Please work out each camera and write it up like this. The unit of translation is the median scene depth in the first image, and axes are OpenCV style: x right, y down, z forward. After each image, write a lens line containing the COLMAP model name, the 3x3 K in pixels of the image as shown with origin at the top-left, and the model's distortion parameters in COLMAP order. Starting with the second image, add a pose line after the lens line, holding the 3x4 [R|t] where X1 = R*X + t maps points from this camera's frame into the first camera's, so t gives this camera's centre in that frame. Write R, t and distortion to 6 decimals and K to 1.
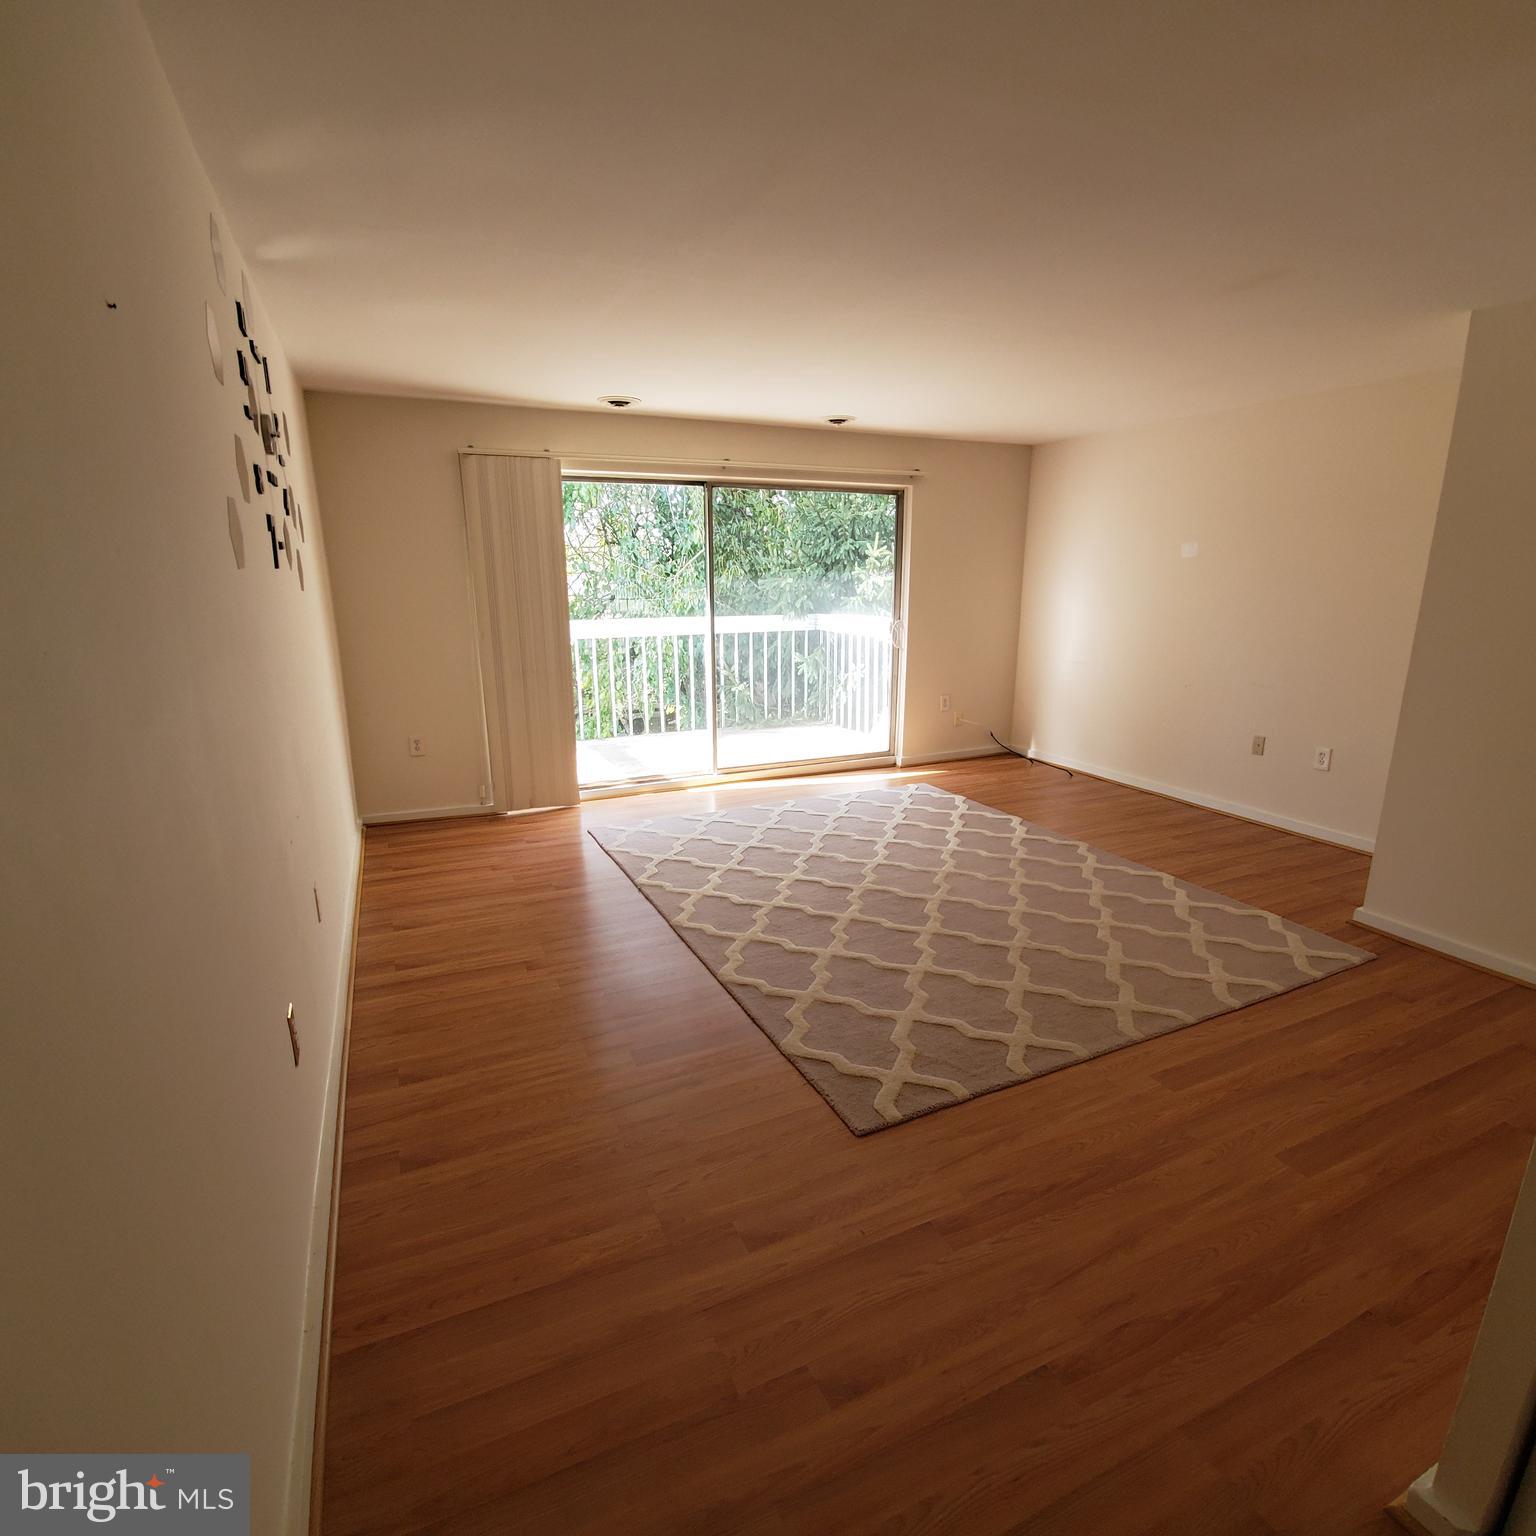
lens RADIAL K [[812.0, 0, 757.6], [0, 812.0, 772.8], [0, 0, 1]] dist [0.015993, -0.020117]
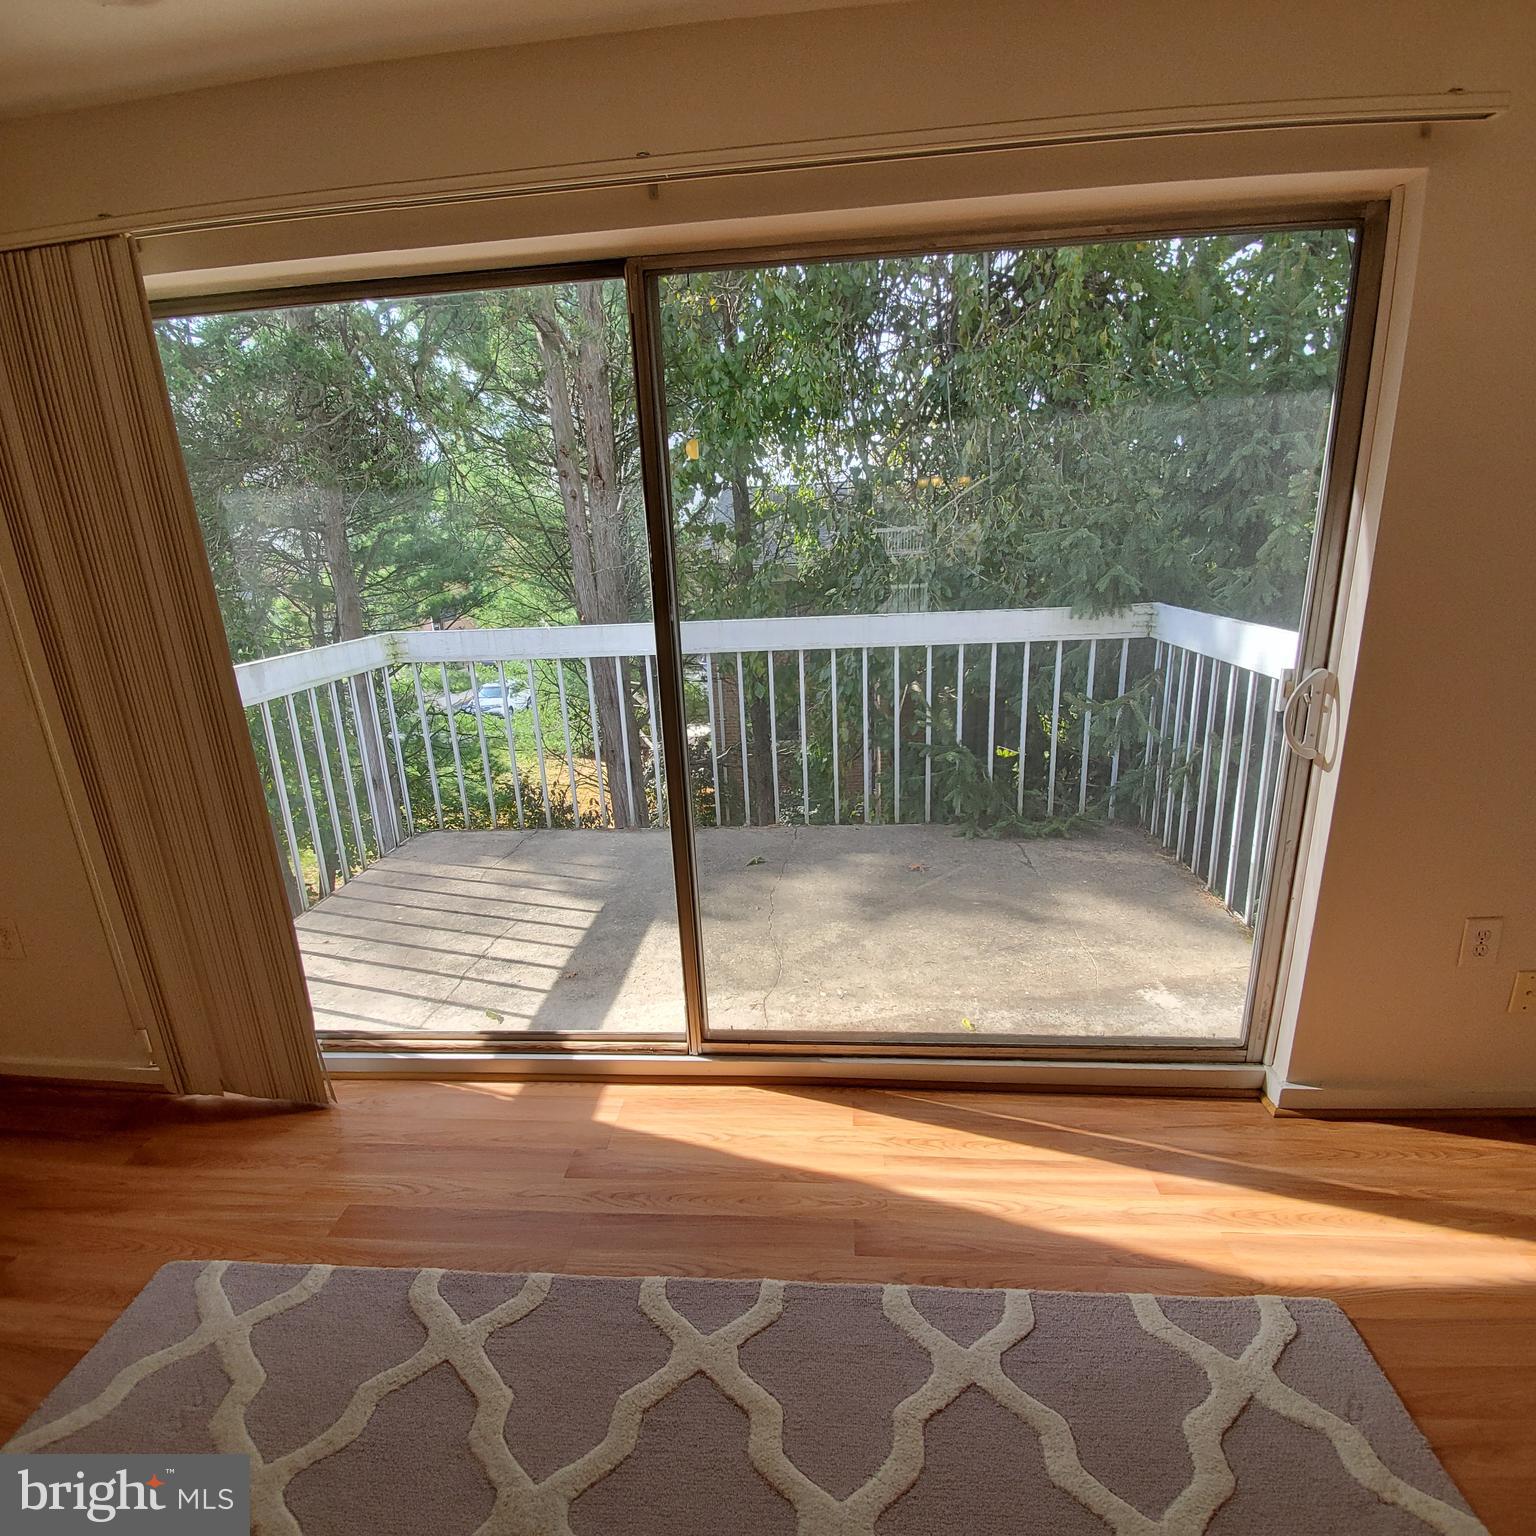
lens RADIAL K [[812.0, 0, 757.6], [0, 812.0, 772.8], [0, 0, 1]] dist [0.015993, -0.020117]
pose [[0.873061, 0.100748, -0.477089, 0.168282], [-0.072923, 0.994396, 0.076542, -0.186799], [0.482127, -0.032035, 0.875515, 0.760300]]
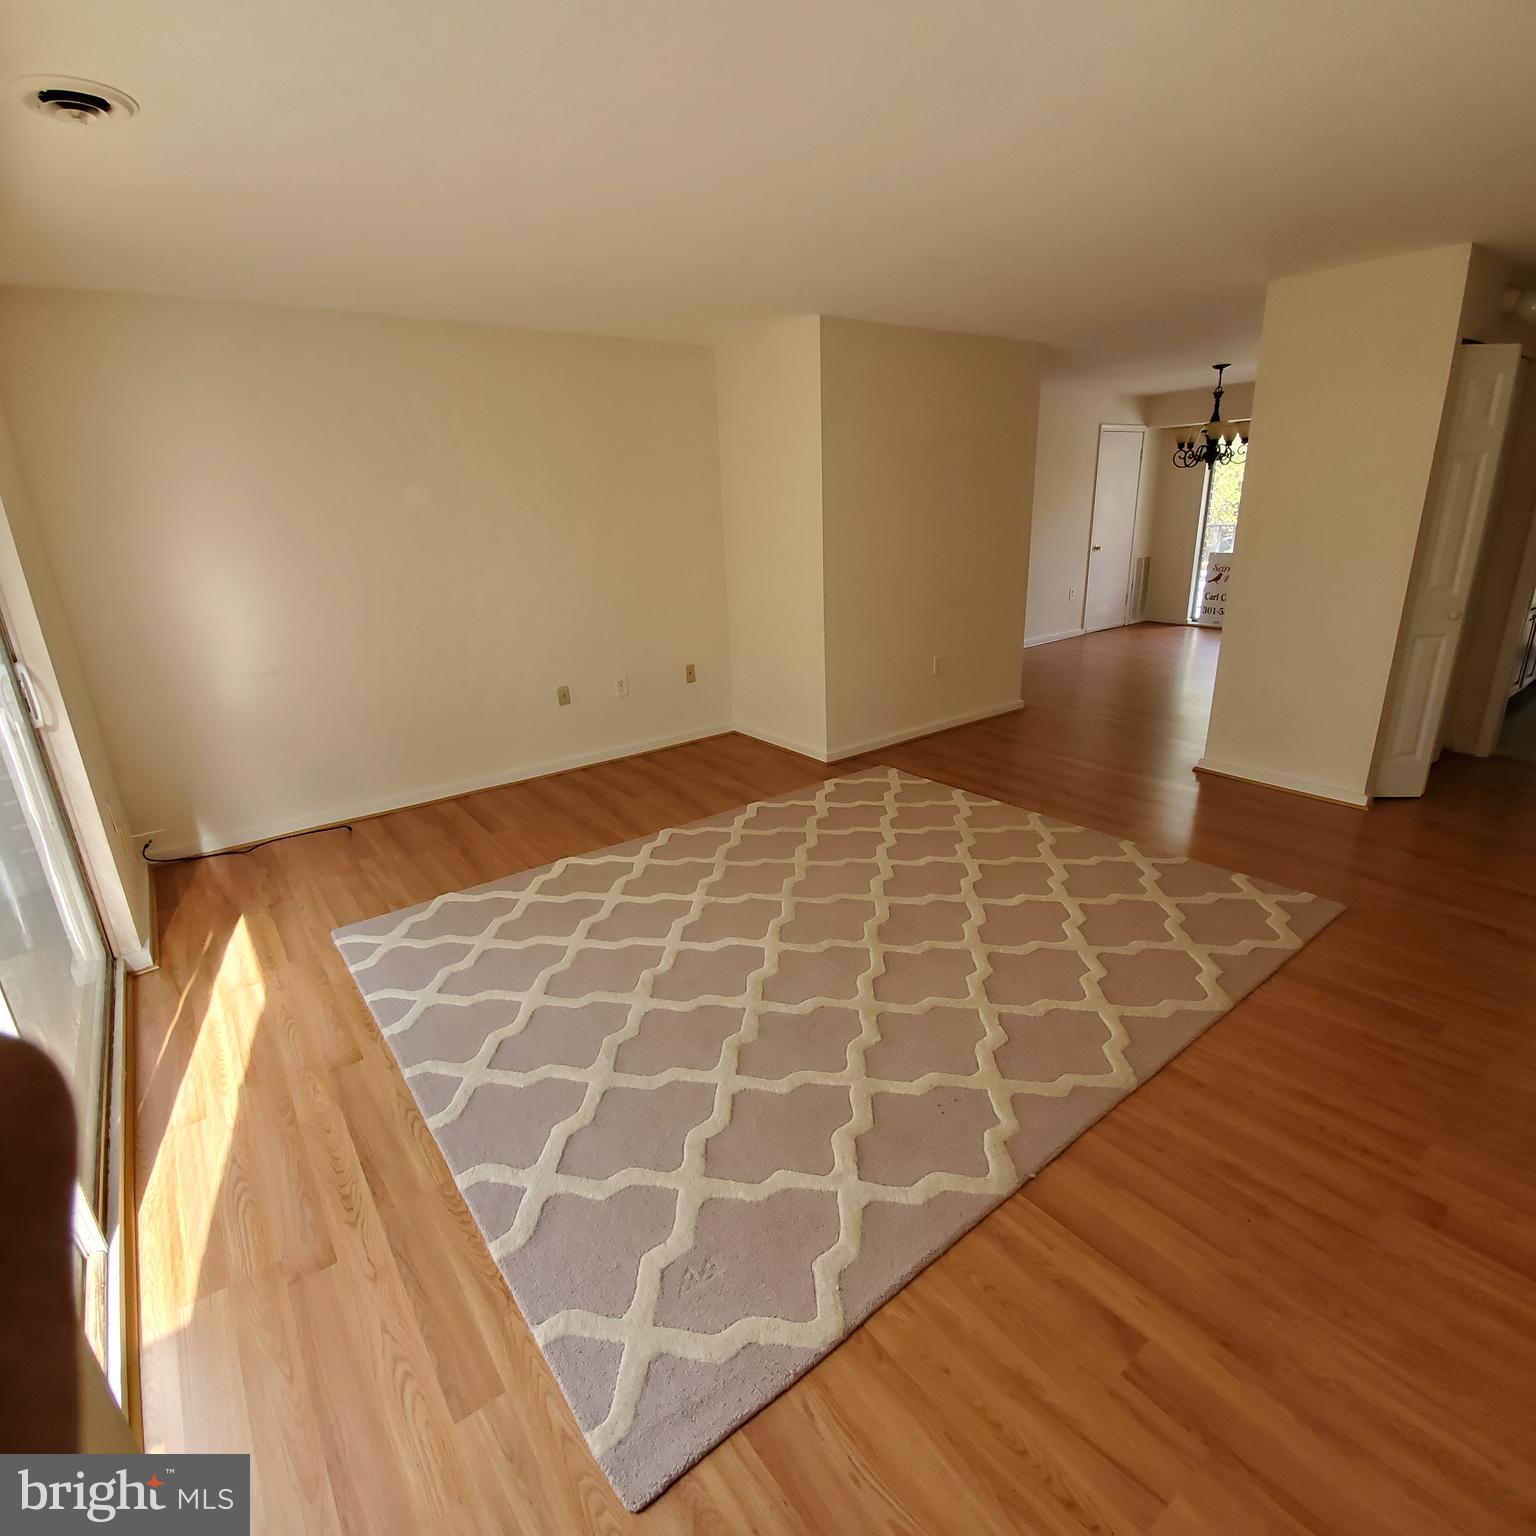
lens RADIAL K [[812.0, 0, 757.6], [0, 812.0, 772.8], [0, 0, 1]] dist [0.015993, -0.020117]
pose [[-0.213027, -0.295124, 0.931408, -0.363485], [0.274200, 0.896921, 0.346910, -0.212862], [-0.937781, 0.329293, -0.110146, 0.852009]]
